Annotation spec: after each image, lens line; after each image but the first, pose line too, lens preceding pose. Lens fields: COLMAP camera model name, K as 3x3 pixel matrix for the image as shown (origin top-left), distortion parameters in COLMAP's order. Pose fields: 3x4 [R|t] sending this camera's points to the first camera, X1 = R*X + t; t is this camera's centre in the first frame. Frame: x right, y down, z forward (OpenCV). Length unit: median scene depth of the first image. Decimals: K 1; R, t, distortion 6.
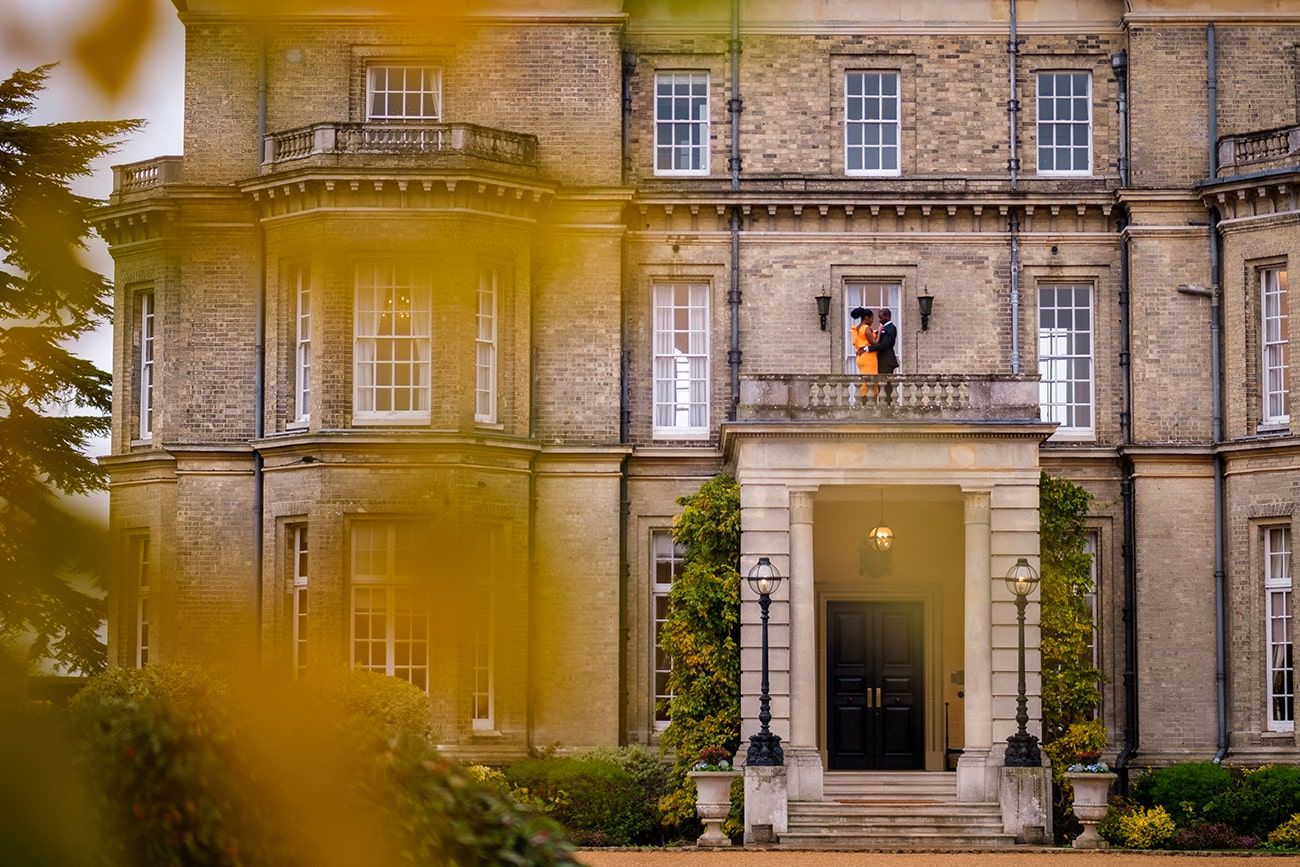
lens RADIAL K [[2861.6, 0, 650.0], [0, 2861.6, 433.5], [0, 0, 1]] dist [-0.022373, 0.844996]
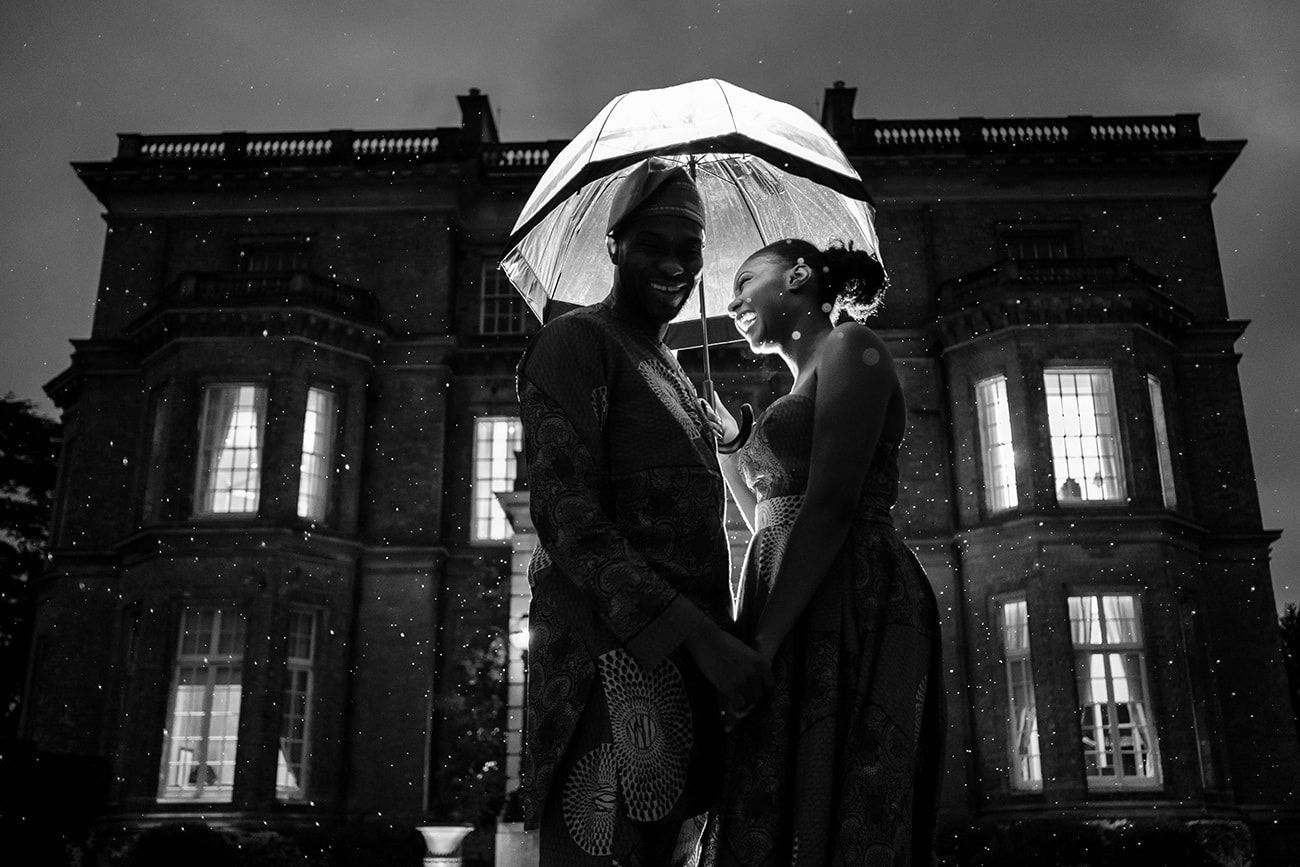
lens RADIAL K [[1304.7, 0, 650.0], [0, 1304.7, 433.5], [0, 0, 1]] dist [-0.023702, 0.030557]
pose [[0.999928, -0.011860, -0.001843, 0.077432], [0.011218, 0.978107, -0.207802, 0.069965], [0.004267, 0.207766, 0.978169, 0.475663]]
